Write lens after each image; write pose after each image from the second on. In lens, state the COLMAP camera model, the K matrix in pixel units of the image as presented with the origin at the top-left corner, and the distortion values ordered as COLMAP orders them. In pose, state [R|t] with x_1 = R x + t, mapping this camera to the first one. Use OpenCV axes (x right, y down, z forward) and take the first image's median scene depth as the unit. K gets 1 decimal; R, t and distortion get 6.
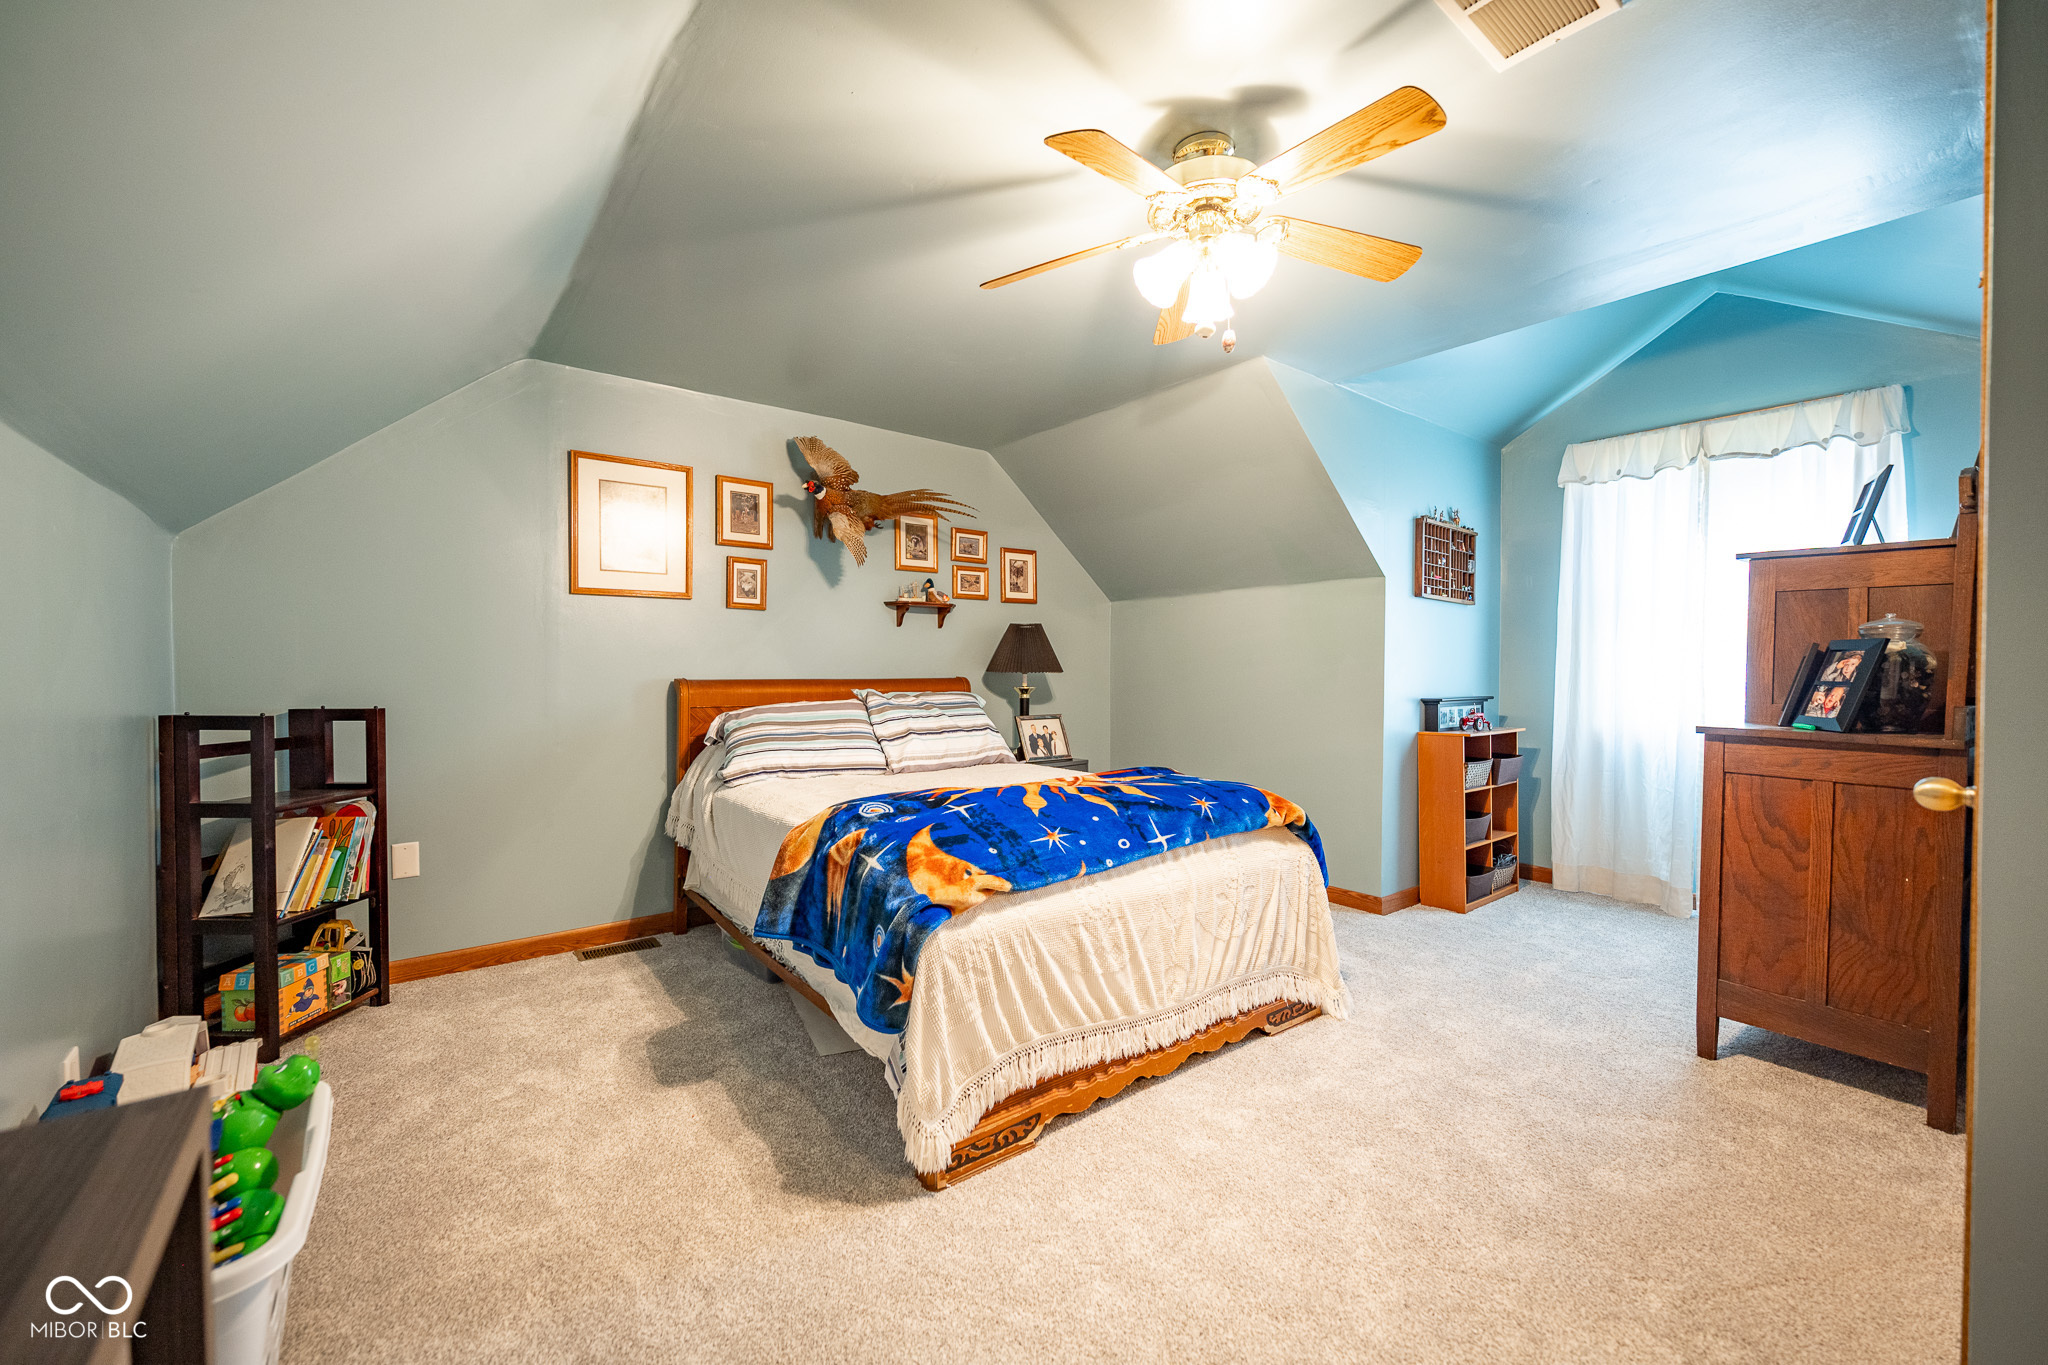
lens RADIAL K [[810.4, 0, 1027.4], [0, 810.4, 679.7], [0, 0, 1]] dist [-0.000130, -0.000273]
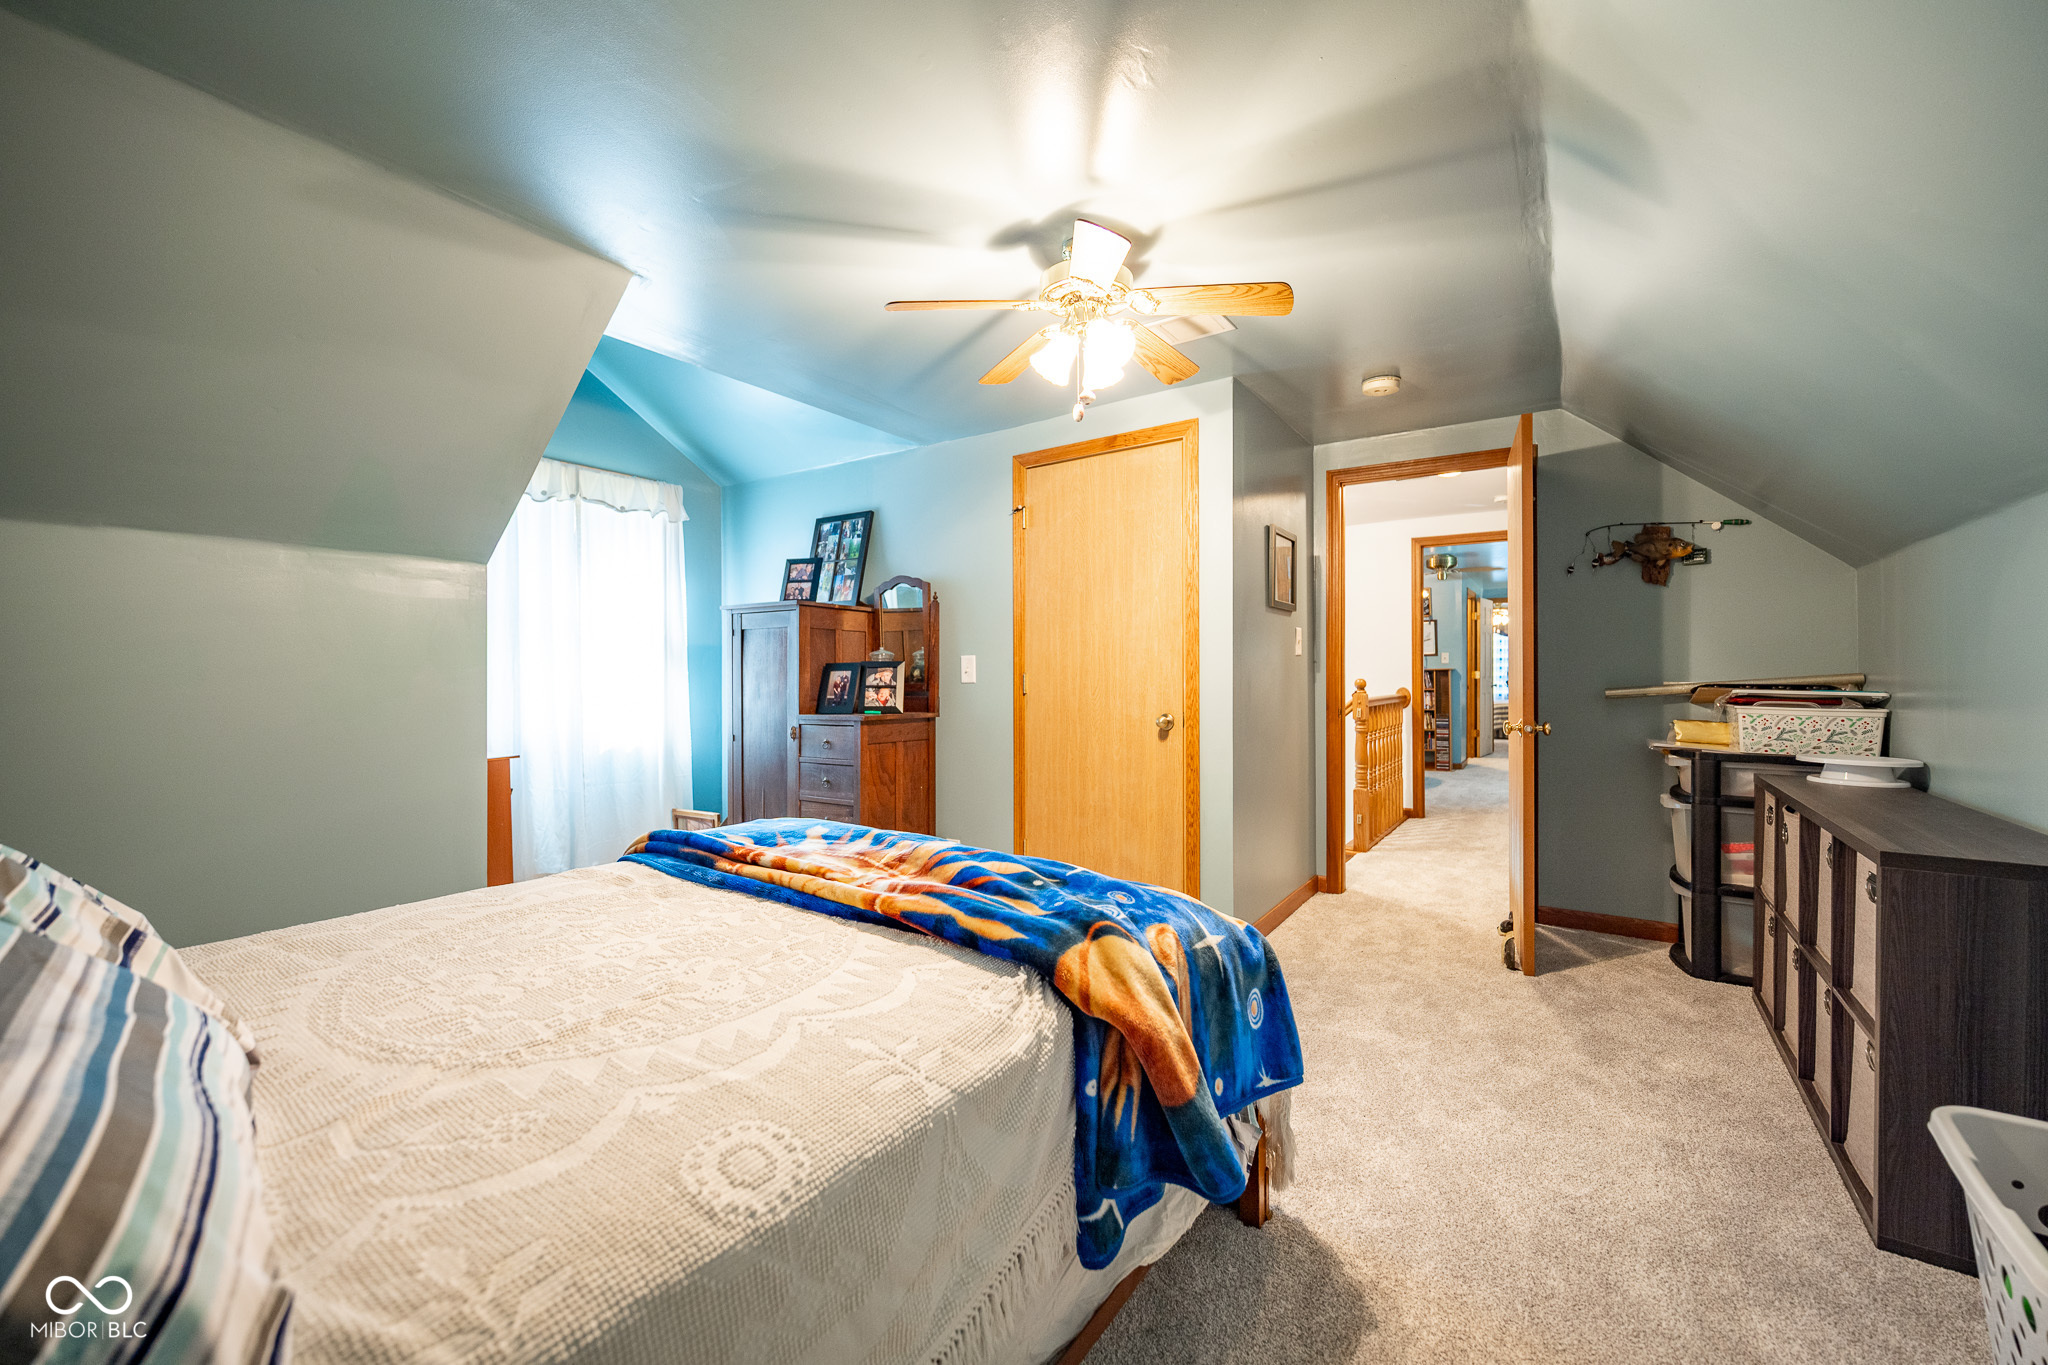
lens RADIAL K [[810.4, 0, 1028.1], [0, 810.4, 681.3], [0, 0, 1]] dist [-0.000130, -0.000273]
pose [[-0.295568, -0.009336, 0.955276, -0.471931], [0.016726, 0.999748, 0.014946, -0.019168], [-0.955175, 0.020395, -0.295337, 0.759450]]
